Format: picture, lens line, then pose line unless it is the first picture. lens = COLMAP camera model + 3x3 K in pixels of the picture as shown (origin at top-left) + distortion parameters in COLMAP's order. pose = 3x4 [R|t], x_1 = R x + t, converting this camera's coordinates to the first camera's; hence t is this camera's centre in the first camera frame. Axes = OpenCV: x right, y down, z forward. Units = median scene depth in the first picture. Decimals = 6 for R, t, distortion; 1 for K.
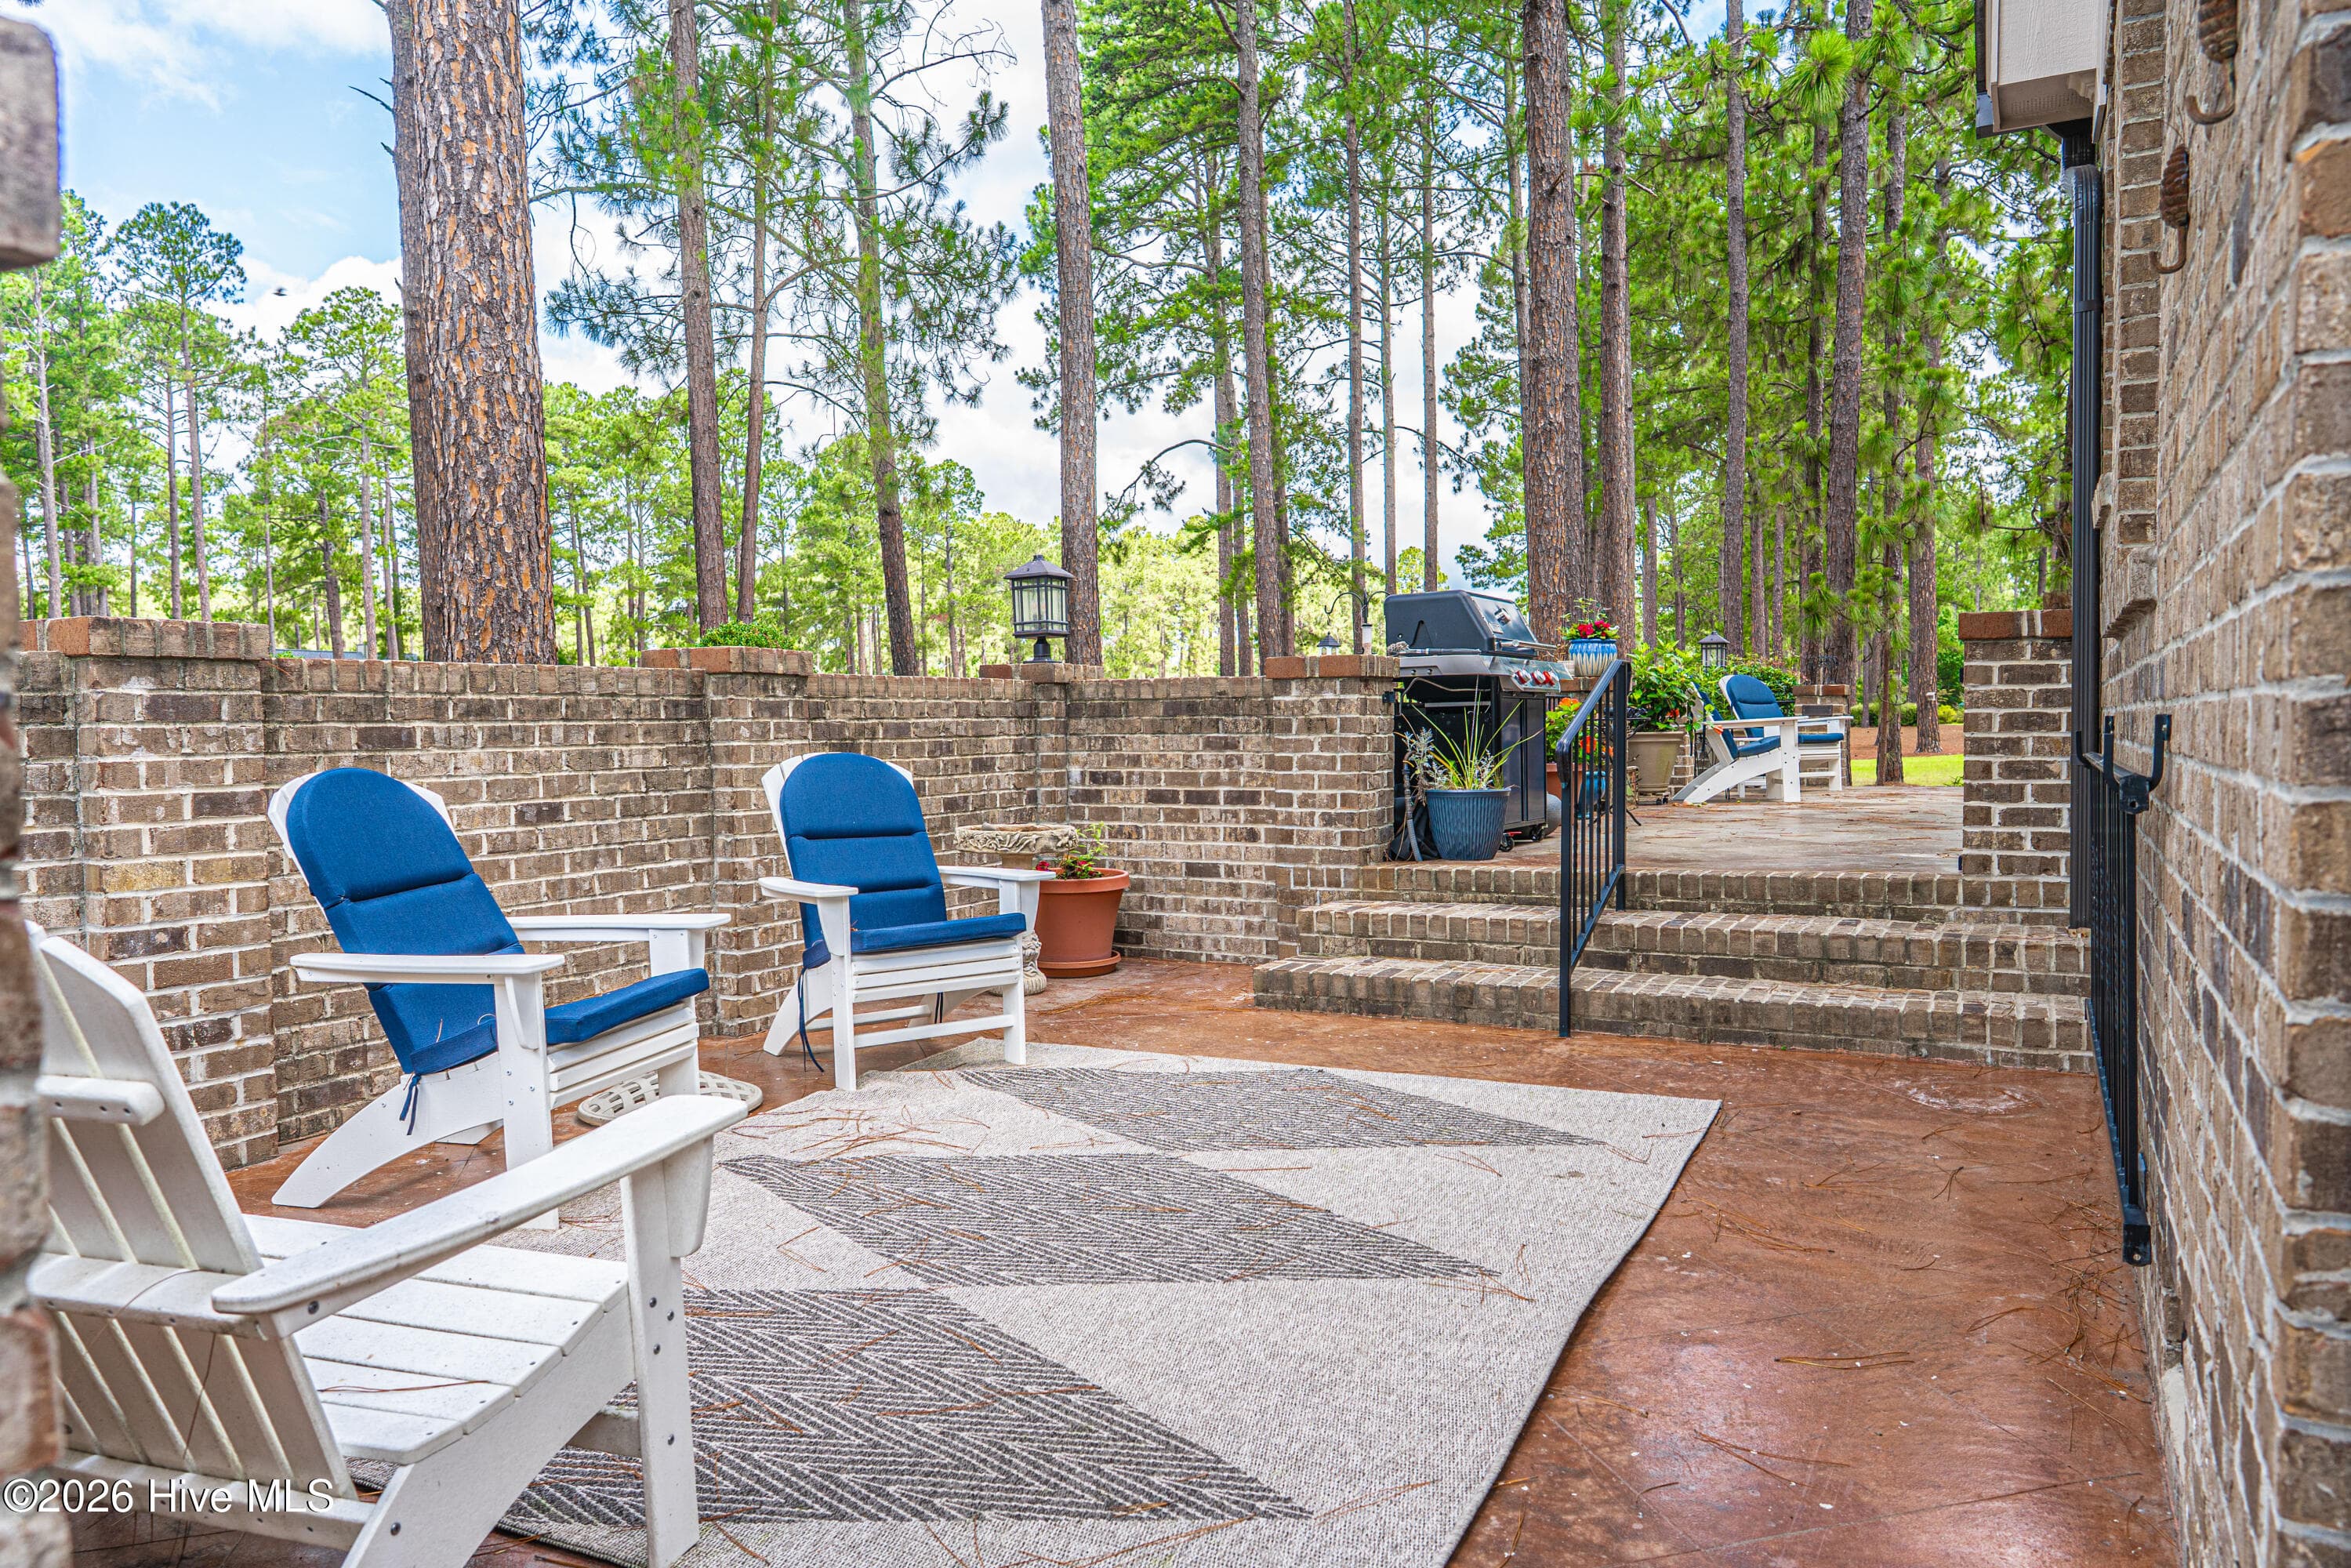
lens RADIAL K [[1564.3, 0, 1175.5], [0, 1564.3, 784.0], [0, 0, 1]] dist [-0.005423, -0.002738]
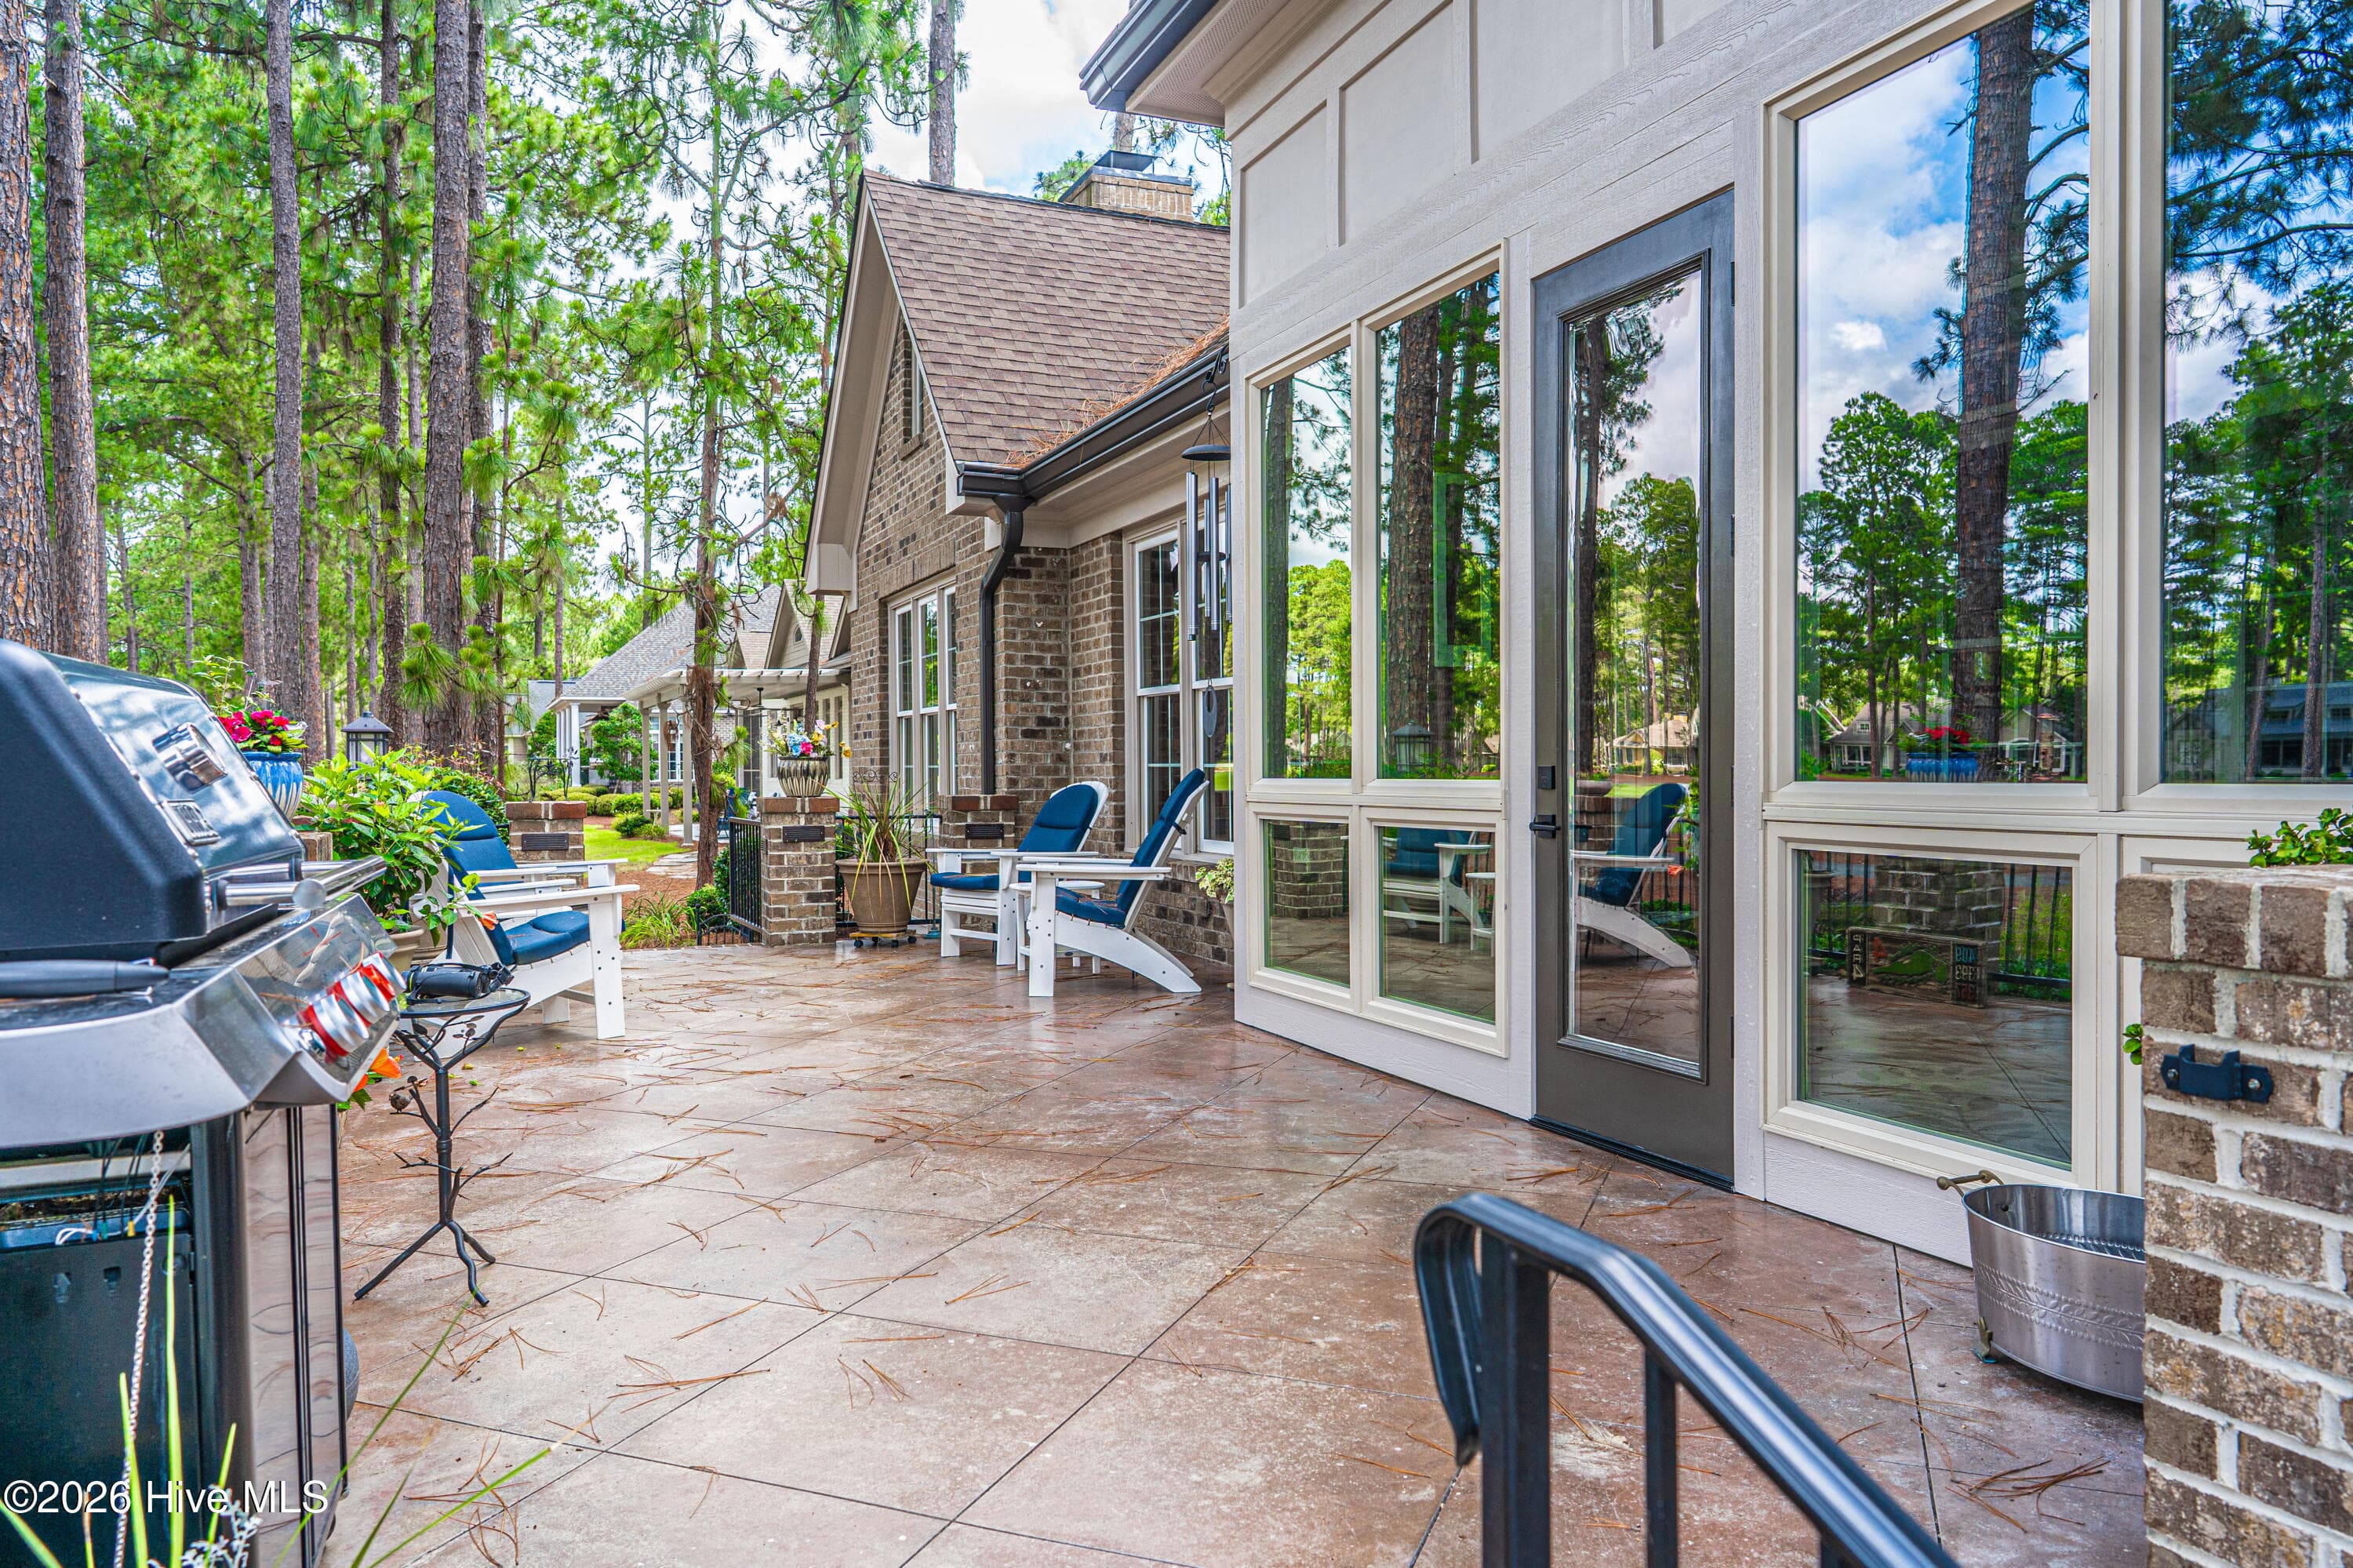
lens RADIAL K [[1565.7, 0, 1176.5], [0, 1565.7, 784.0], [0, 0, 1]] dist [-0.005423, -0.002738]
pose [[0.613012, -0.006413, 0.790047, 0.020716], [0.032702, 0.999316, -0.017262, -0.017823], [-0.789396, 0.036418, 0.612803, 0.138130]]
